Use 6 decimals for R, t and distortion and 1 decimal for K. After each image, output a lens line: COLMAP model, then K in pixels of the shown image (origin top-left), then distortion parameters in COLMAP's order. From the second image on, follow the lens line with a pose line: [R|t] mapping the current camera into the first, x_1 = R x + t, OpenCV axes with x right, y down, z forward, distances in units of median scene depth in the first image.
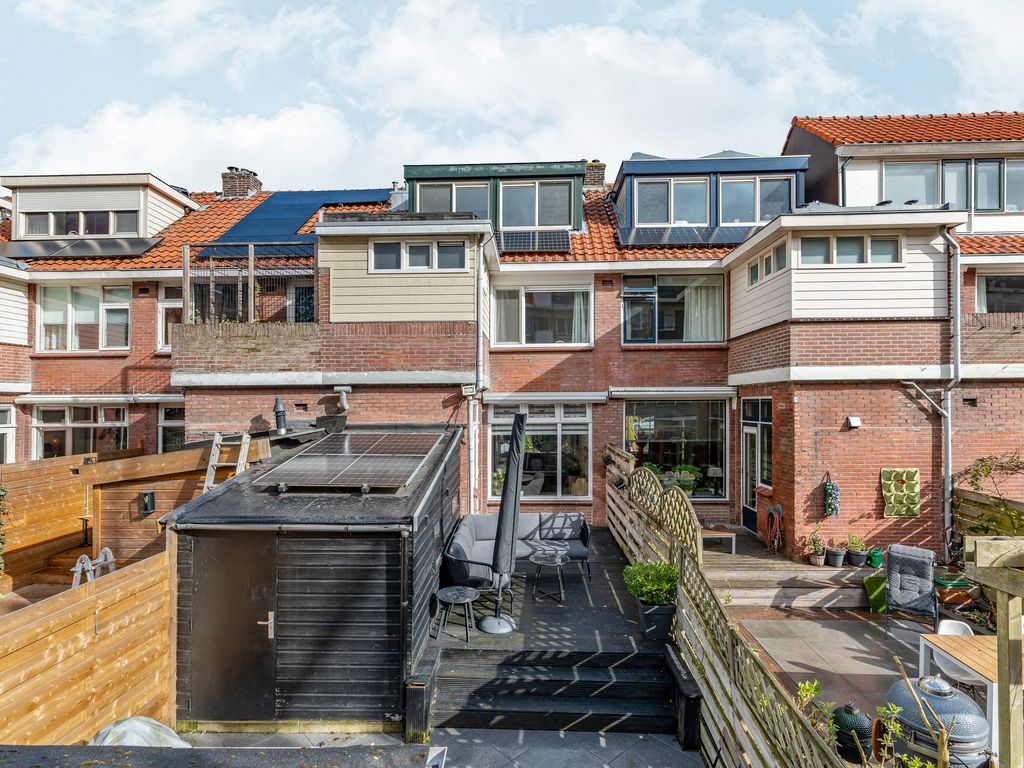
lens RADIAL K [[542.6, 0, 514.4], [0, 542.6, 404.9], [0, 0, 1]] dist [-0.001234, -0.000107]
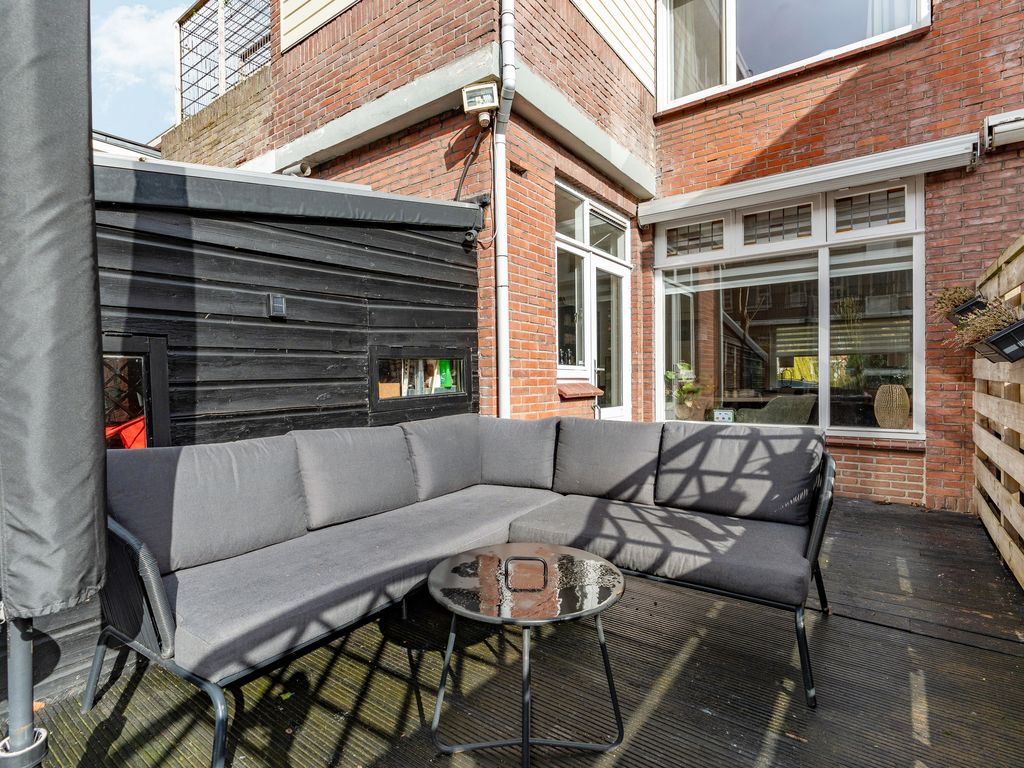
lens RADIAL K [[515.9, 0, 512.0], [0, 515.9, 384.0], [0, 0, 1]] dist [0.000828, 0.000414]
pose [[0.824109, 0.004192, -0.566416, 0.112439], [0.001461, 0.999954, 0.009527, 0.135568], [0.566430, -0.008678, 0.824064, 0.547218]]
